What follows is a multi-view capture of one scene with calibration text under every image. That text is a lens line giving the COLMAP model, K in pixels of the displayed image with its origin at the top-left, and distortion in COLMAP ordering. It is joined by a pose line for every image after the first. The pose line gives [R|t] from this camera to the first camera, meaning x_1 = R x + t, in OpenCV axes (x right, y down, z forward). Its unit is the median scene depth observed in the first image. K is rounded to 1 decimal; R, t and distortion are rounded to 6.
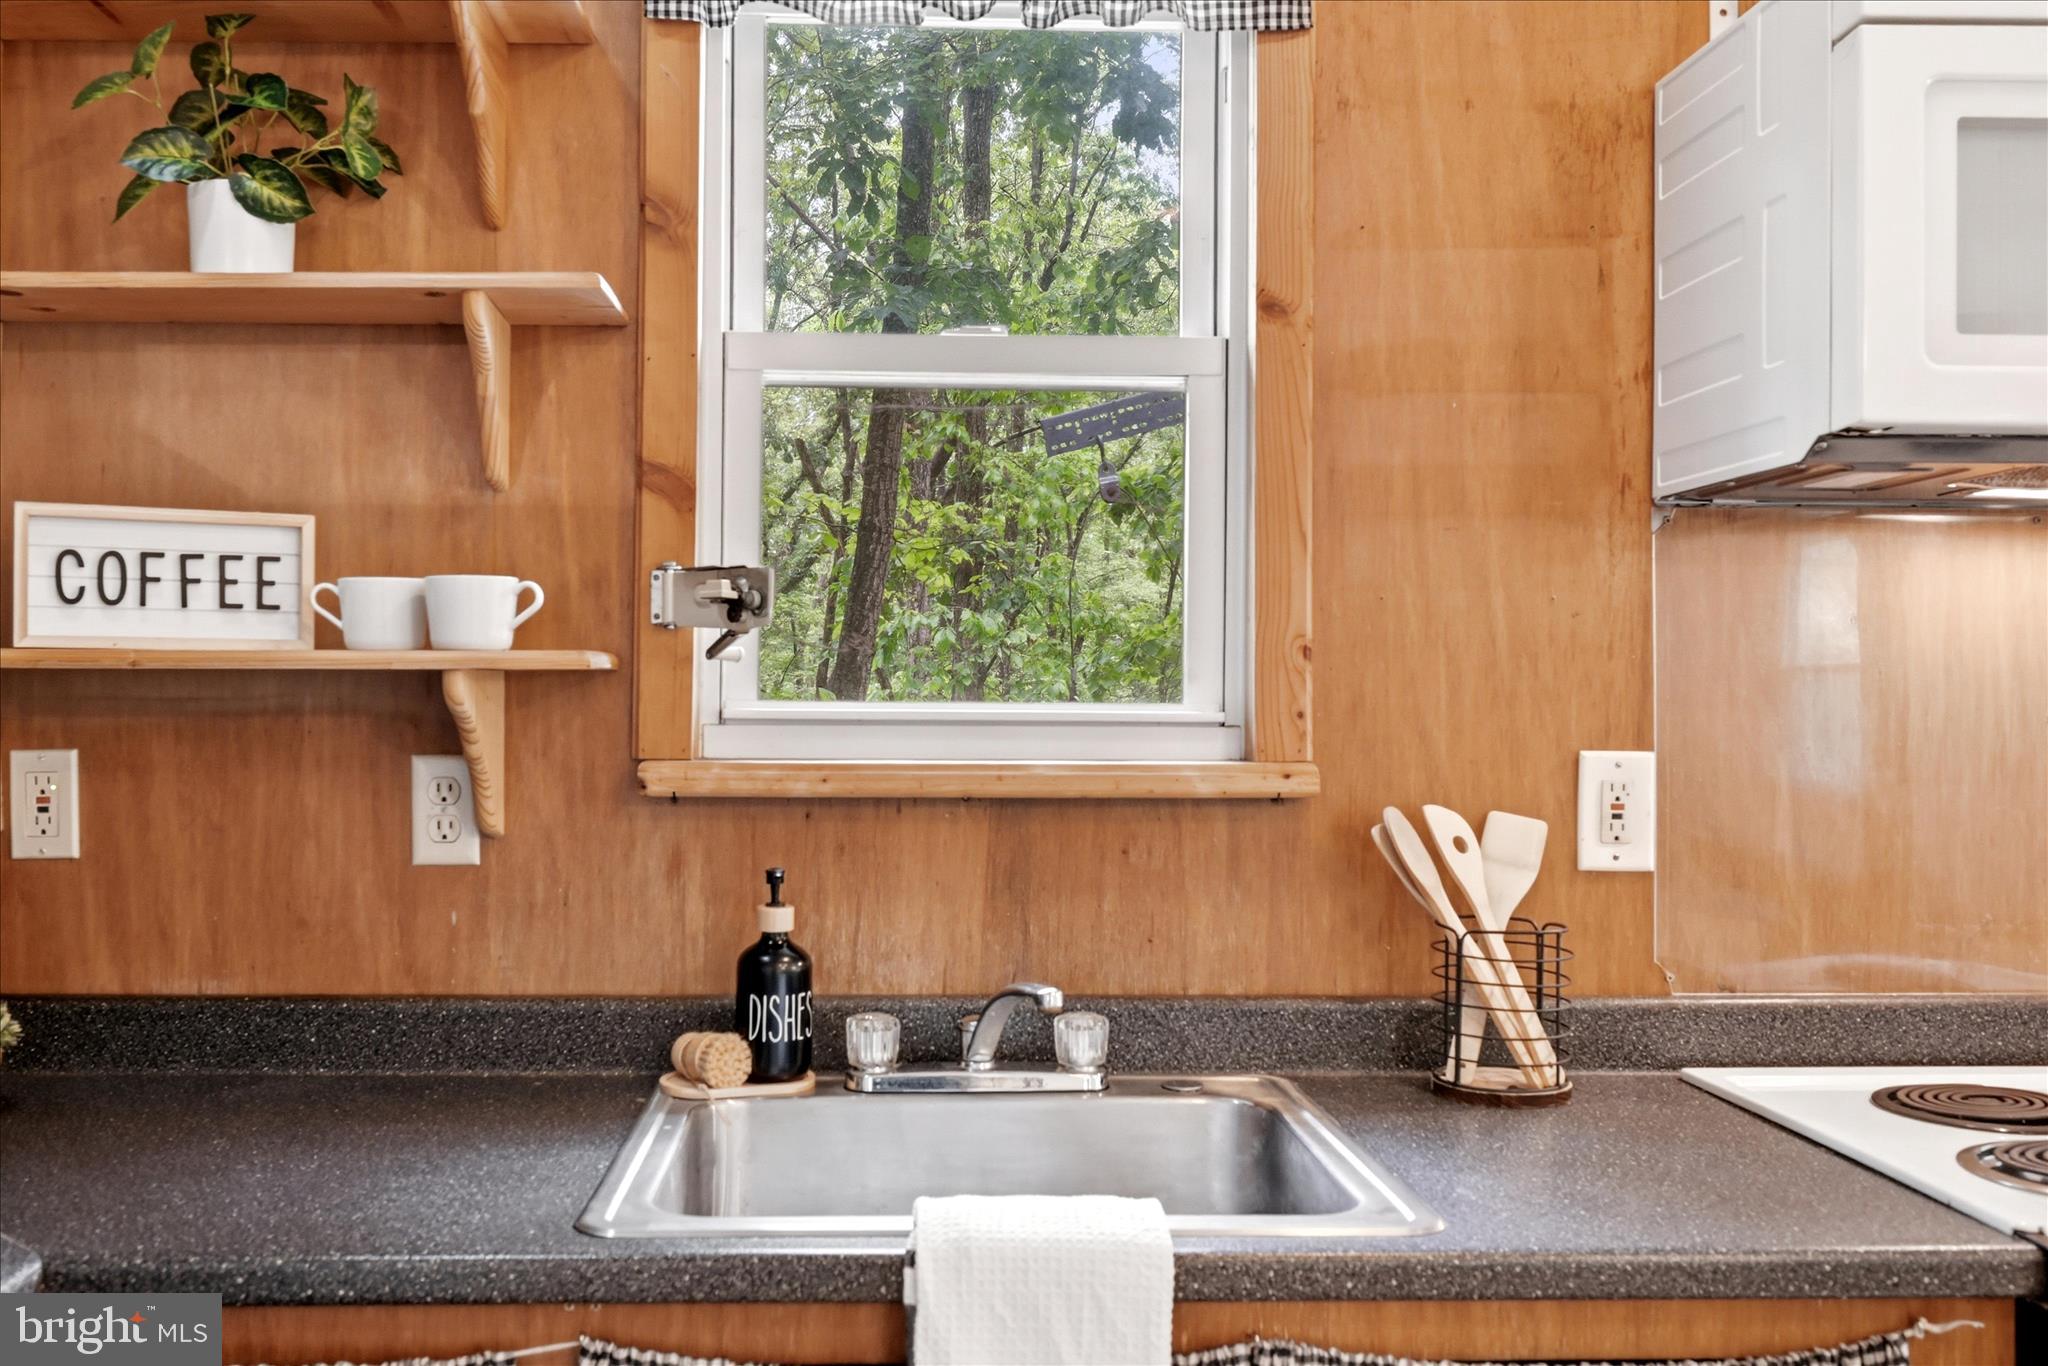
lens RADIAL K [[1956.9, 0, 1015.5], [0, 1956.9, 695.6], [0, 0, 1]] dist [-0.001195, 0.000000]
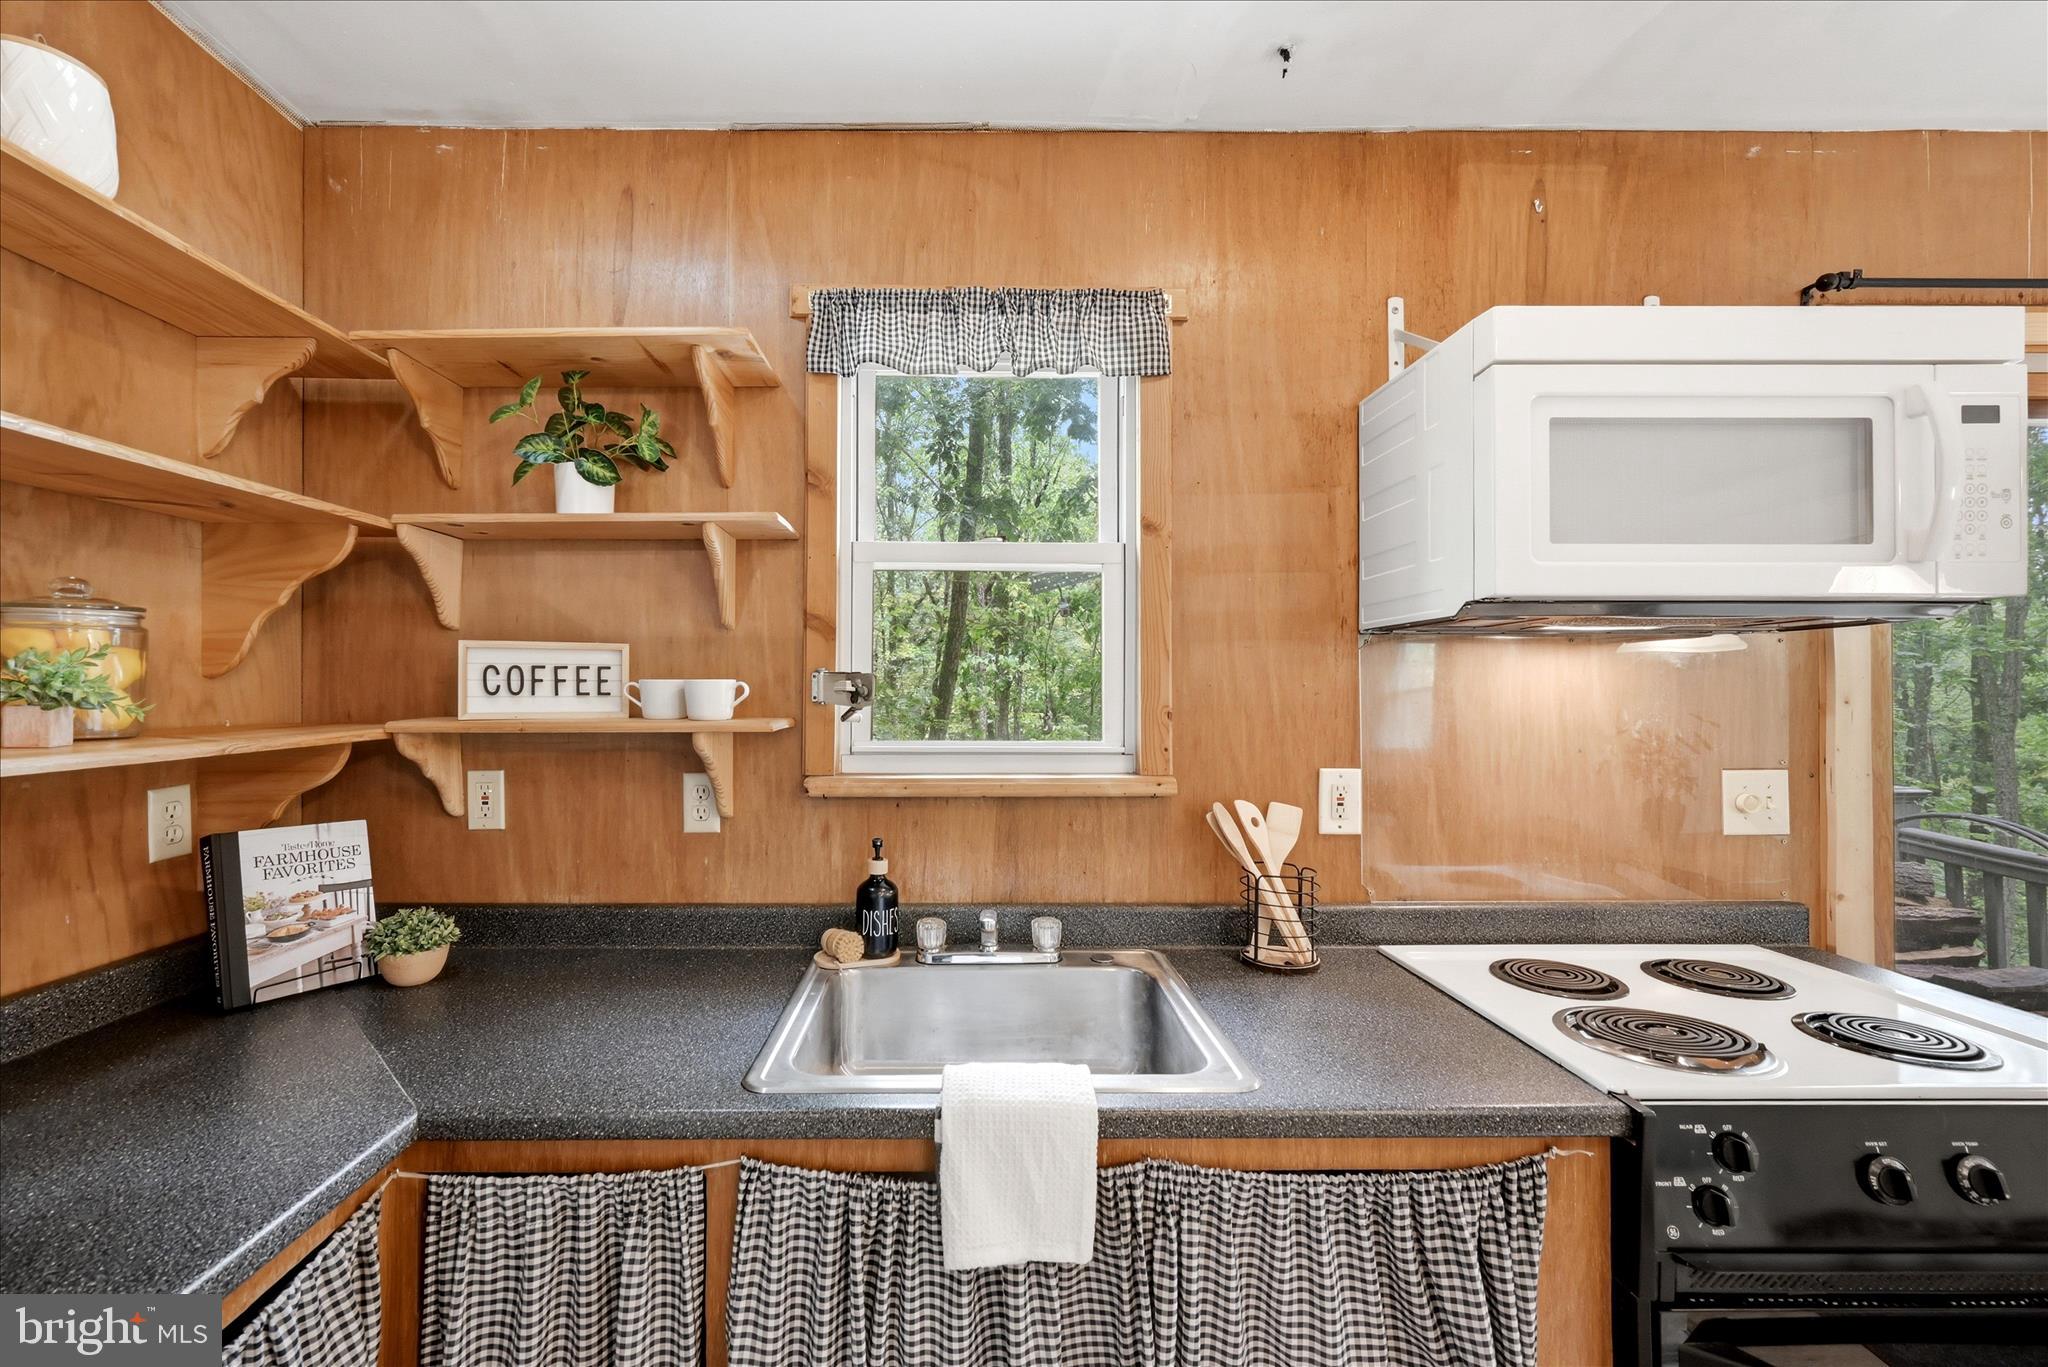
lens RADIAL K [[893.5, 0, 1010.5], [0, 893.5, 691.0], [0, 0, 1]] dist [0.000726, 0.000441]
pose [[0.999863, -0.004570, -0.015904, 0.013938], [0.004553, 0.999989, -0.001088, -0.045487], [0.015909, 0.001015, 0.999873, 0.165505]]
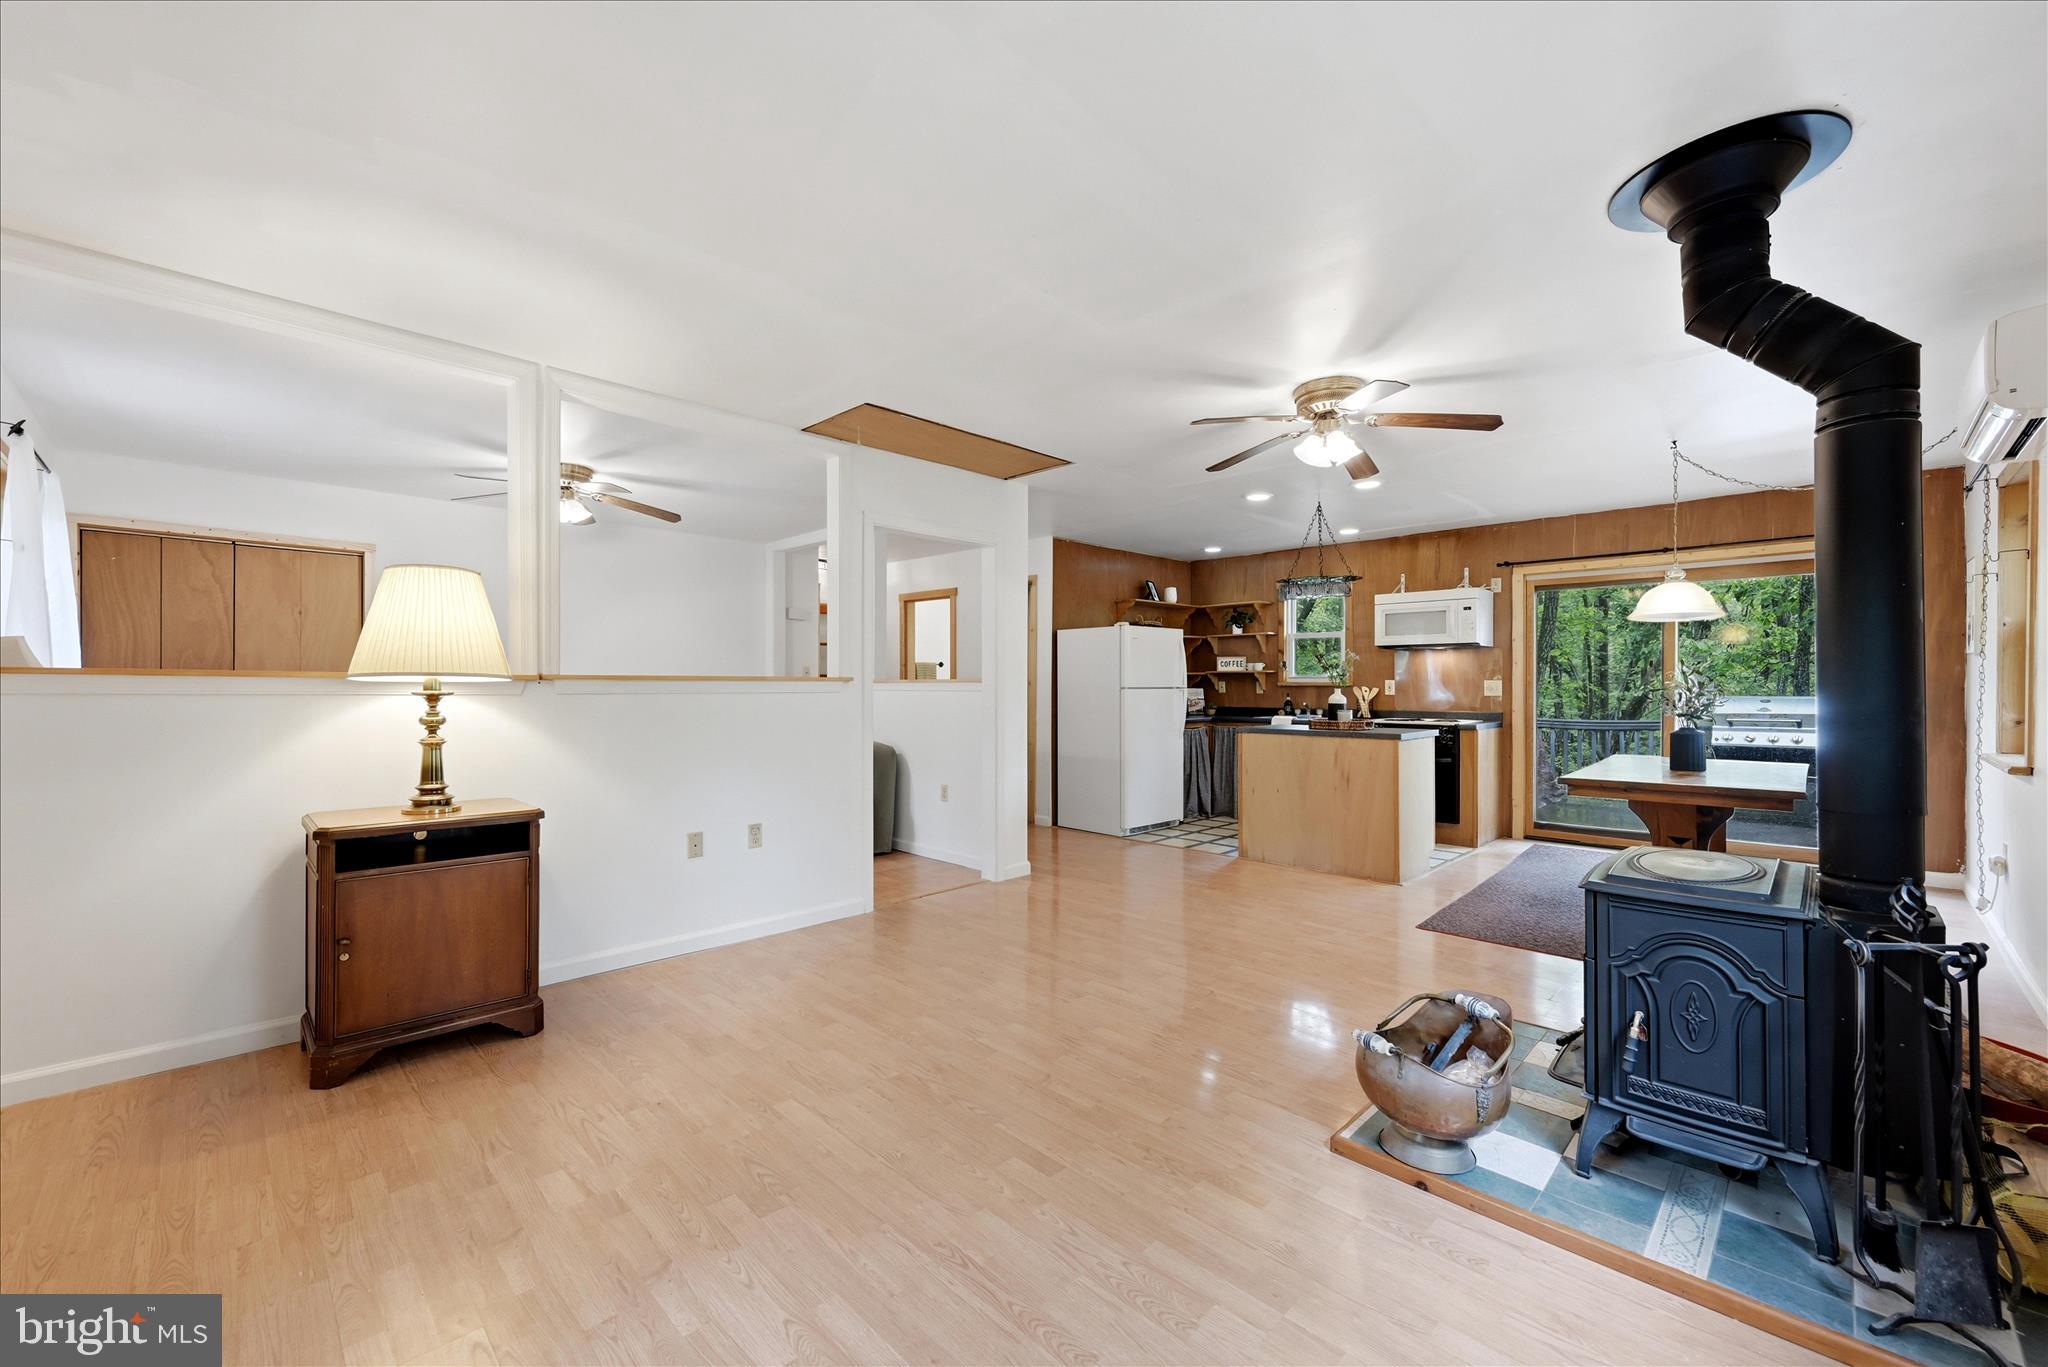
lens RADIAL K [[820.2, 0, 1005.8], [0, 820.2, 686.0], [0, 0, 1]] dist [-0.002387, -0.000310]
pose [[0.681231, -0.004044, -0.732057, 1.775646], [0.011197, 0.999925, 0.004896, 0.017987], [0.731983, -0.011532, 0.681226, -2.591176]]
